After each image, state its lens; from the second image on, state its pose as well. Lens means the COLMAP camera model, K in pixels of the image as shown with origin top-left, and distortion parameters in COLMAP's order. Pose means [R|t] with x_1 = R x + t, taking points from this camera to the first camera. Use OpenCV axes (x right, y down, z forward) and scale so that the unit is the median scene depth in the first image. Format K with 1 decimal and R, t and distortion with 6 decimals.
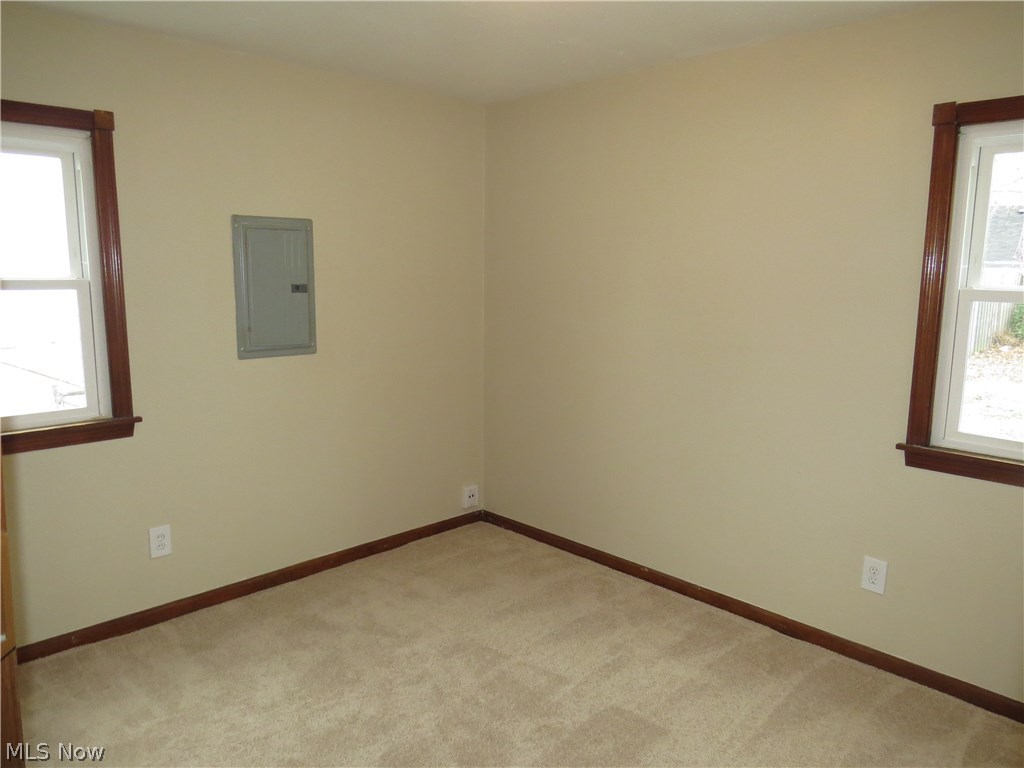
lens RADIAL K [[731.0, 0, 508.6], [0, 731.0, 381.8], [0, 0, 1]] dist [-0.014772, -0.003076]
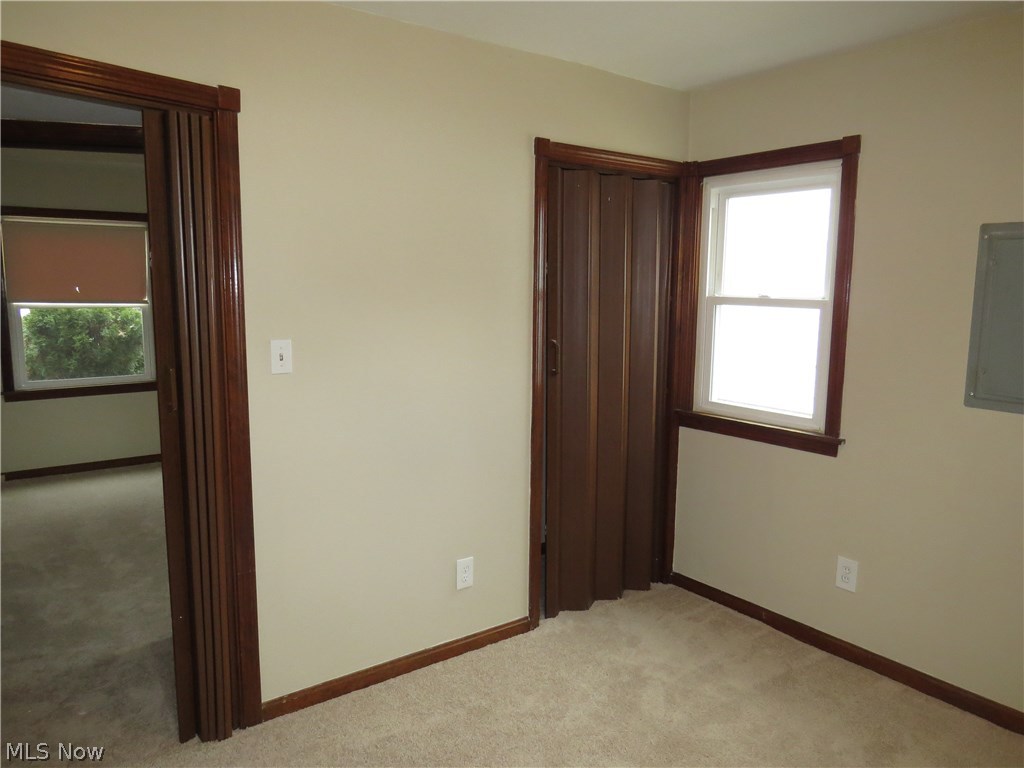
lens RADIAL K [[731.0, 0, 510.7], [0, 731.0, 377.1], [0, 0, 1]] dist [-0.014772, -0.003076]
pose [[-0.129639, 0.120361, -0.984229, 0.492501], [-0.164864, 0.976173, 0.141091, -0.096024], [0.977759, 0.180555, -0.106707, 0.628225]]
